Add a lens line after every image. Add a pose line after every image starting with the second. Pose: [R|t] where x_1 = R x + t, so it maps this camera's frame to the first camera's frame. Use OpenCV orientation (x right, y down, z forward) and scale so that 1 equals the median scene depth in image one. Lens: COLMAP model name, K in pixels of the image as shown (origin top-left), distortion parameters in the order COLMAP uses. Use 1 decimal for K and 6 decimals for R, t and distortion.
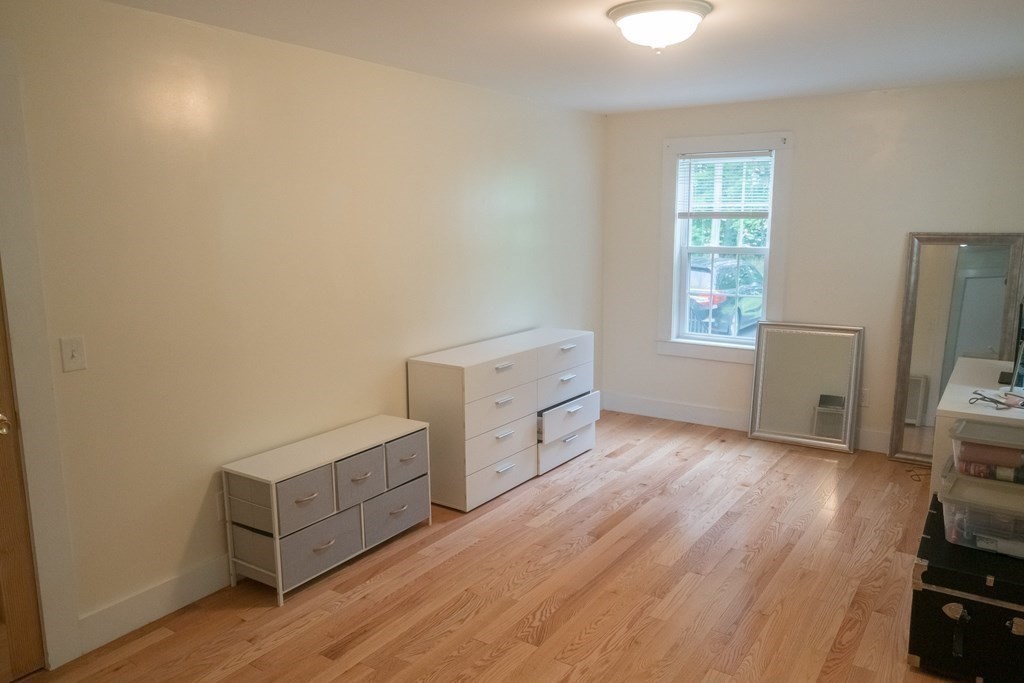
lens RADIAL K [[727.2, 0, 510.0], [0, 727.2, 341.3], [0, 0, 1]] dist [0.010794, 0.003499]
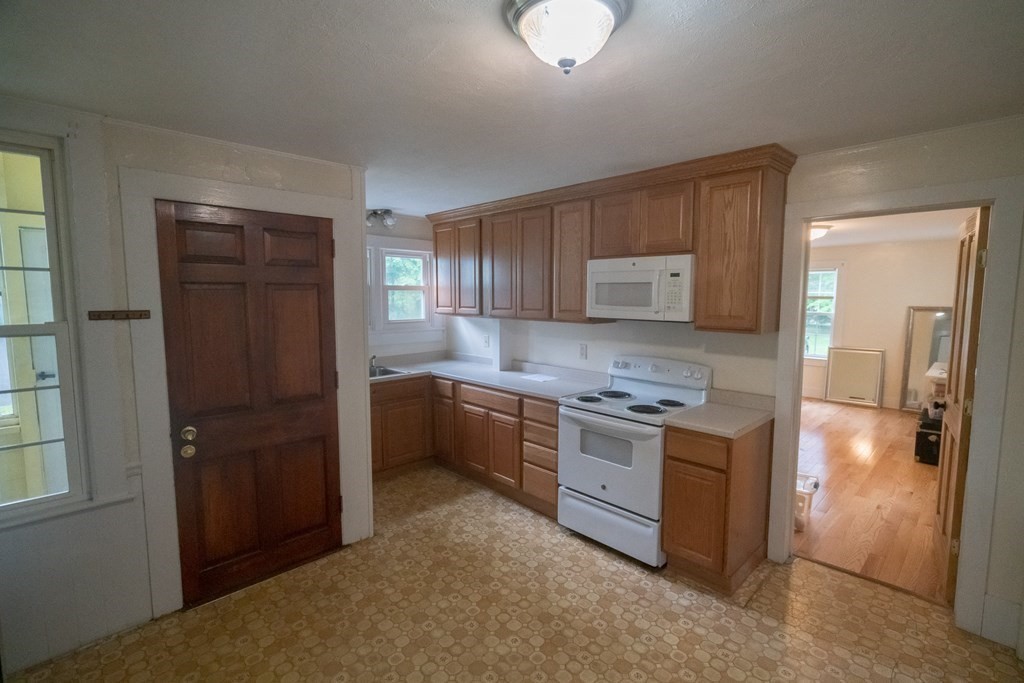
lens RADIAL K [[459.4, 0, 515.0], [0, 459.4, 343.4], [0, 0, 1]] dist [-0.008380, 0.002881]
pose [[0.980401, 0.025028, -0.195415, -0.338484], [-0.038198, 0.997224, -0.063922, 0.095248], [0.193273, 0.070134, 0.978635, -0.562885]]
